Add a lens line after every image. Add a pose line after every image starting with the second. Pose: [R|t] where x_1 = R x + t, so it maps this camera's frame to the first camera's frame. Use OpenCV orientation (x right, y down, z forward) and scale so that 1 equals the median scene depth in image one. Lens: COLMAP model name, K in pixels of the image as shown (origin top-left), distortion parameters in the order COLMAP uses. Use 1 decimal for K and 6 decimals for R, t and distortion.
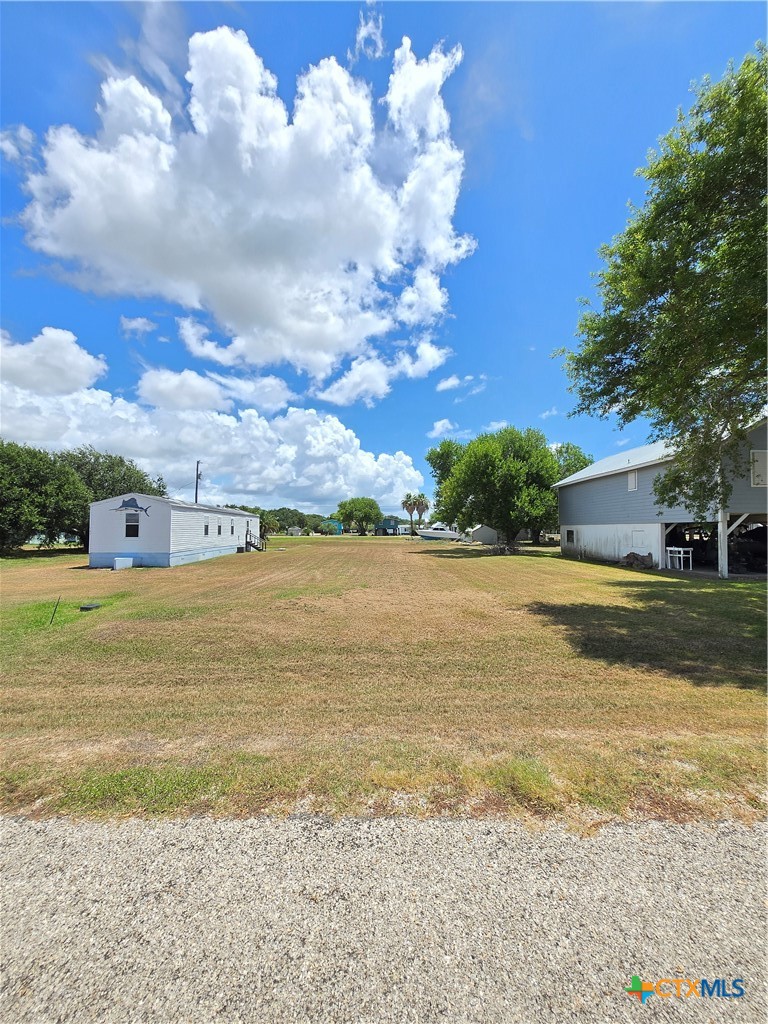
lens RADIAL K [[400.6, 0, 384.3], [0, 400.6, 516.6], [0, 0, 1]] dist [0.000751, 0.001452]
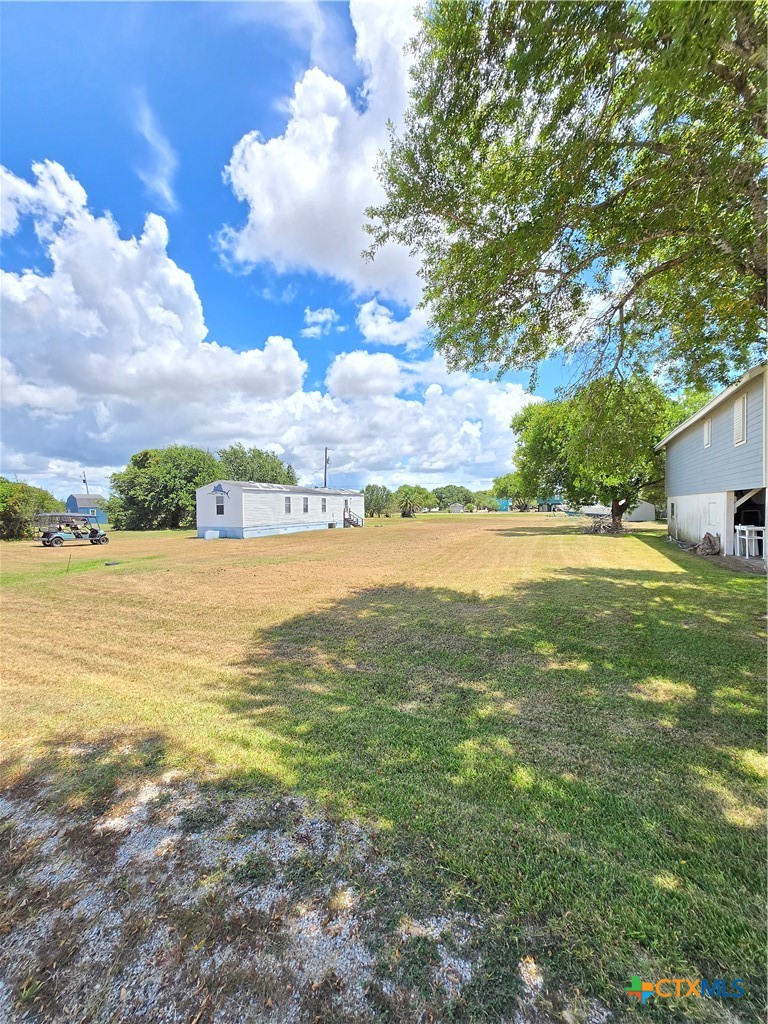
lens RADIAL K [[400.6, 0, 380.2], [0, 400.6, 544.9], [0, 0, 1]] dist [0.000751, 0.001452]
pose [[0.891982, 0.028589, -0.451167, 0.359846], [0.029320, 0.992239, 0.120842, 0.005375], [0.451120, -0.121017, 0.884220, 0.072616]]
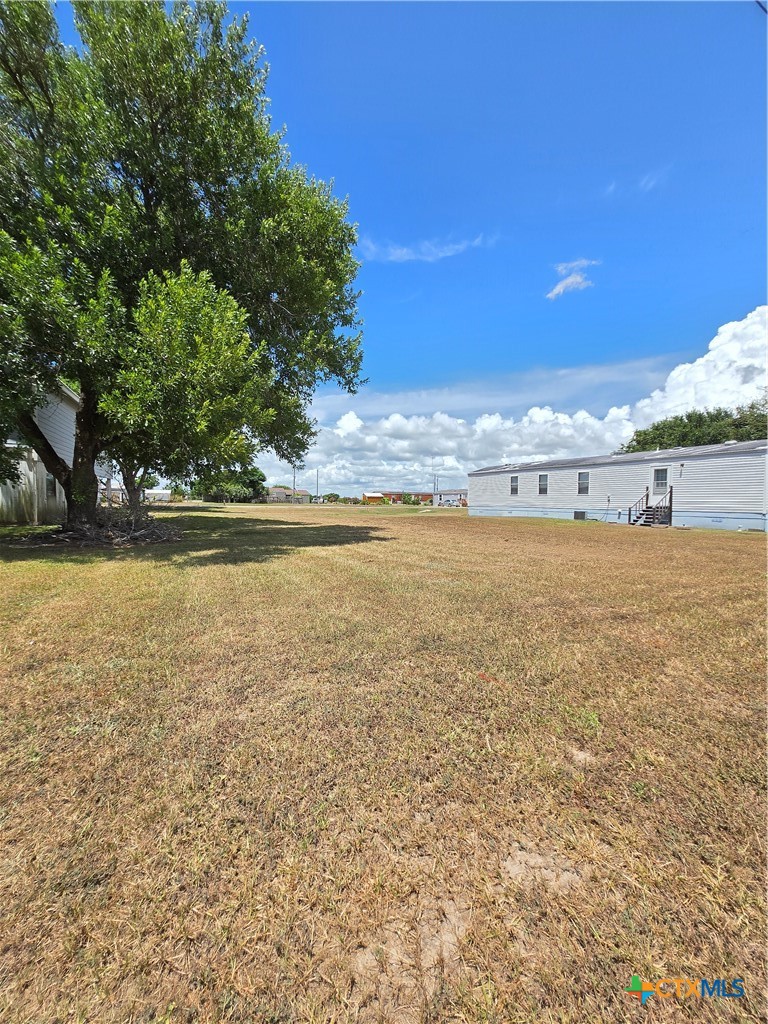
lens RADIAL K [[400.6, 0, 382.6], [0, 400.6, 517.2], [0, 0, 1]] dist [0.000751, 0.001452]
pose [[-0.900269, 0.008592, -0.435250, 0.351301], [0.002933, 0.999902, 0.013671, 0.097848], [0.435325, 0.011031, -0.900206, 1.936384]]
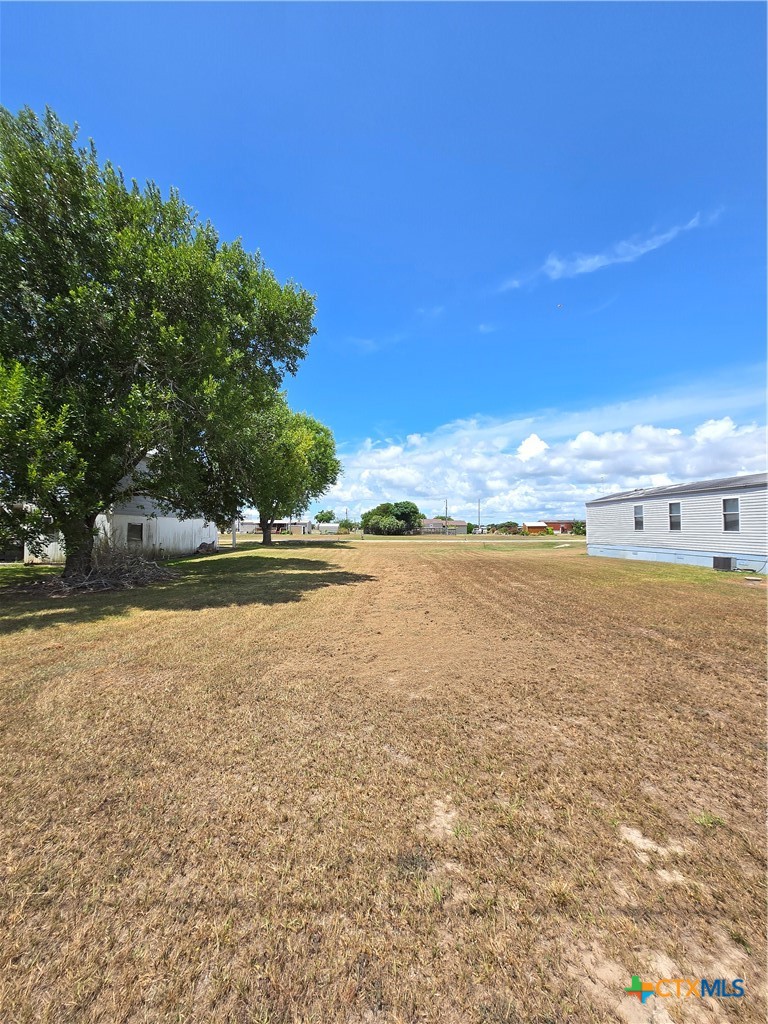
lens RADIAL K [[400.6, 0, 384.7], [0, 400.6, 515.4], [0, 0, 1]] dist [0.000751, 0.001452]
pose [[-0.999949, -0.000323, -0.010065, 0.069566], [0.000308, 0.998036, -0.062650, 0.072559], [0.010066, -0.062650, -0.997985, 1.921769]]
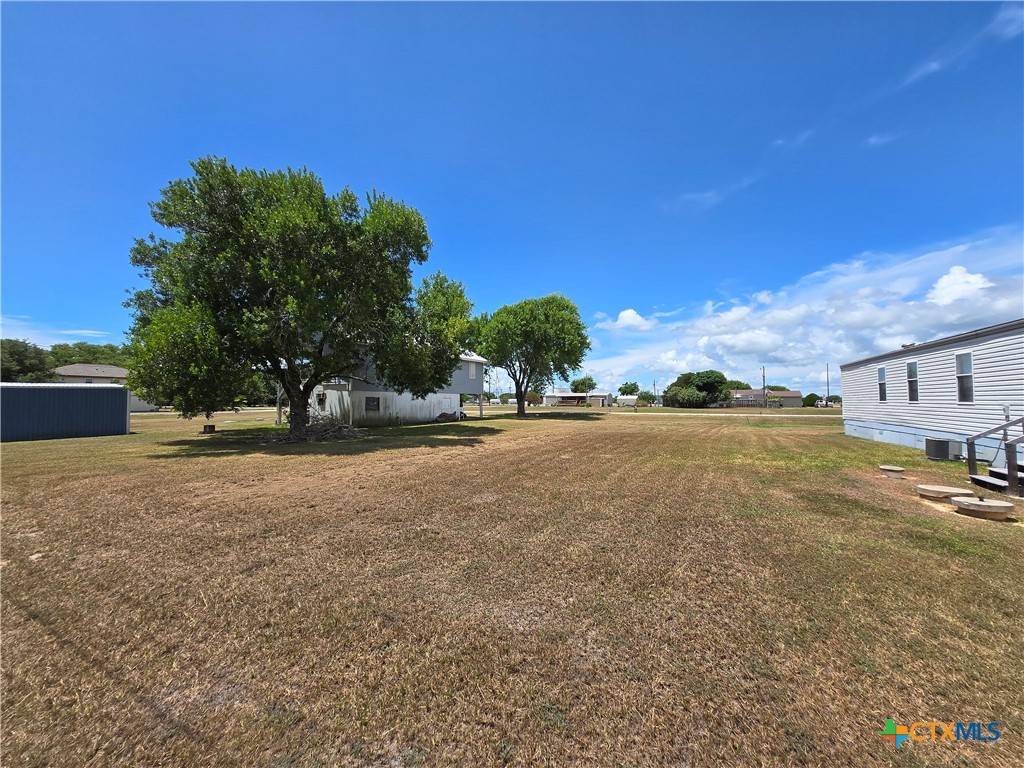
lens RADIAL K [[400.6, 0, 516.9], [0, 400.6, 384.0], [0, 0, 1]] dist [0.000751, 0.001452]
pose [[-0.888681, 0.022641, 0.457966, -0.258365], [-0.010963, 0.997445, -0.070586, 0.074114], [-0.458394, -0.067750, -0.886163, 1.893063]]
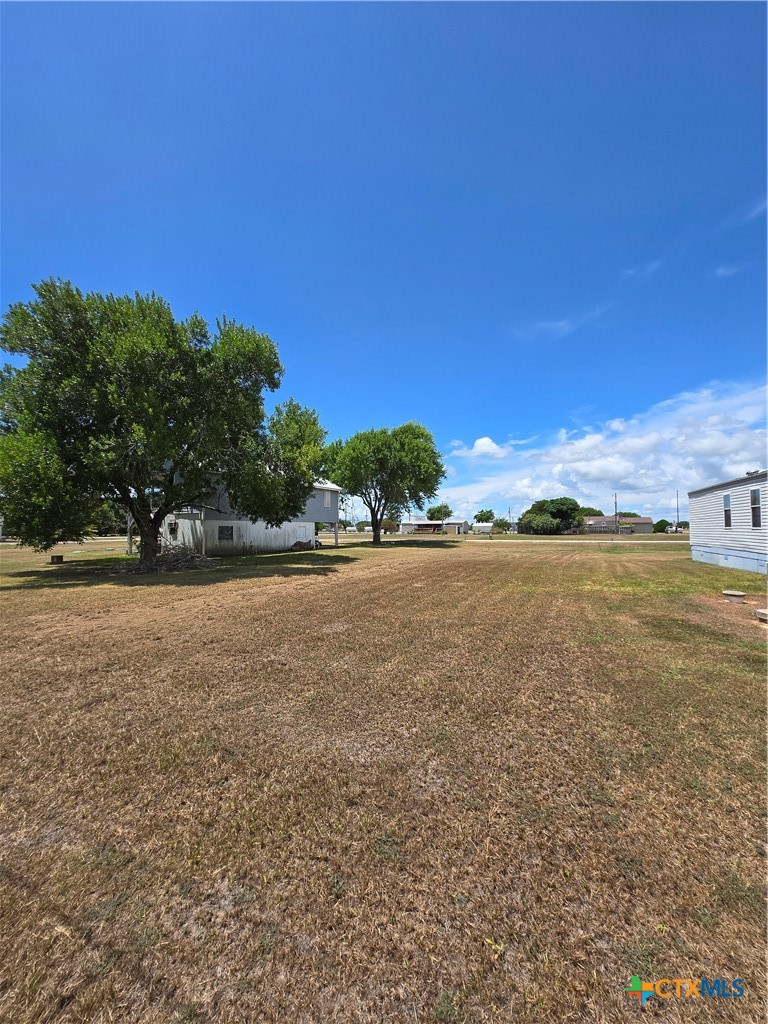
lens RADIAL K [[400.6, 0, 385.2], [0, 400.6, 515.6], [0, 0, 1]] dist [0.000751, 0.001452]
pose [[-0.901523, 0.022868, 0.432126, -0.261987], [-0.004030, 0.998116, -0.061228, 0.073183], [-0.432712, -0.056940, -0.899732, 1.890284]]
